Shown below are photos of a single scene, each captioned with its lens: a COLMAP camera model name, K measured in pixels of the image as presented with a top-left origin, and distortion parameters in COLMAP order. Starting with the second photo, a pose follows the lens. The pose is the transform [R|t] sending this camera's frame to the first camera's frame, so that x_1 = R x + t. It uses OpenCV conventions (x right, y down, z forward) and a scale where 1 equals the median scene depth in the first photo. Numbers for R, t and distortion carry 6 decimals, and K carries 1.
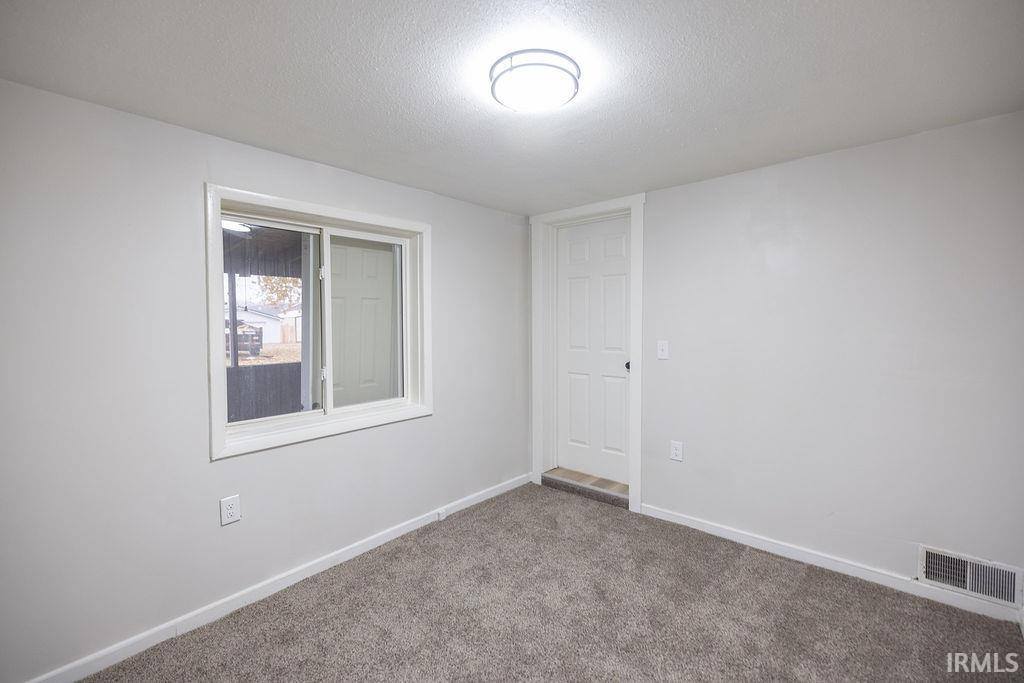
lens RADIAL K [[429.7, 0, 511.7], [0, 429.7, 338.1], [0, 0, 1]] dist [0.001602, 0.000235]
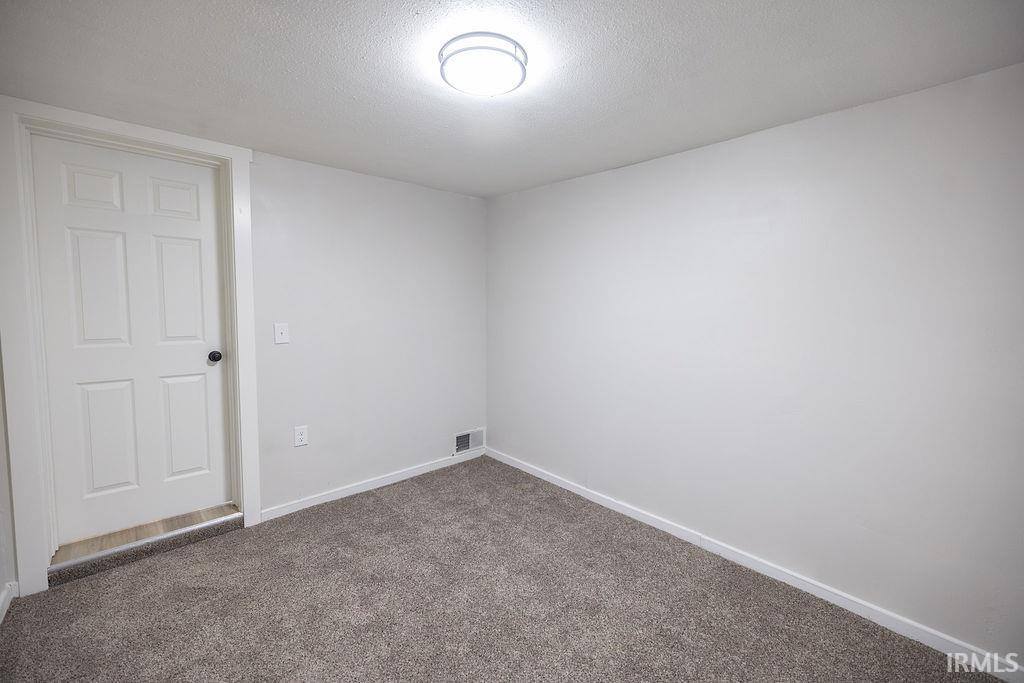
lens RADIAL K [[426.8, 0, 511.4], [0, 426.8, 336.4], [0, 0, 1]] dist [0.002161, 0.000387]
pose [[0.125317, -0.072330, 0.989477, -0.461628], [0.028401, 0.997192, 0.069297, -0.013920], [-0.991710, 0.019418, 0.127020, 0.375129]]
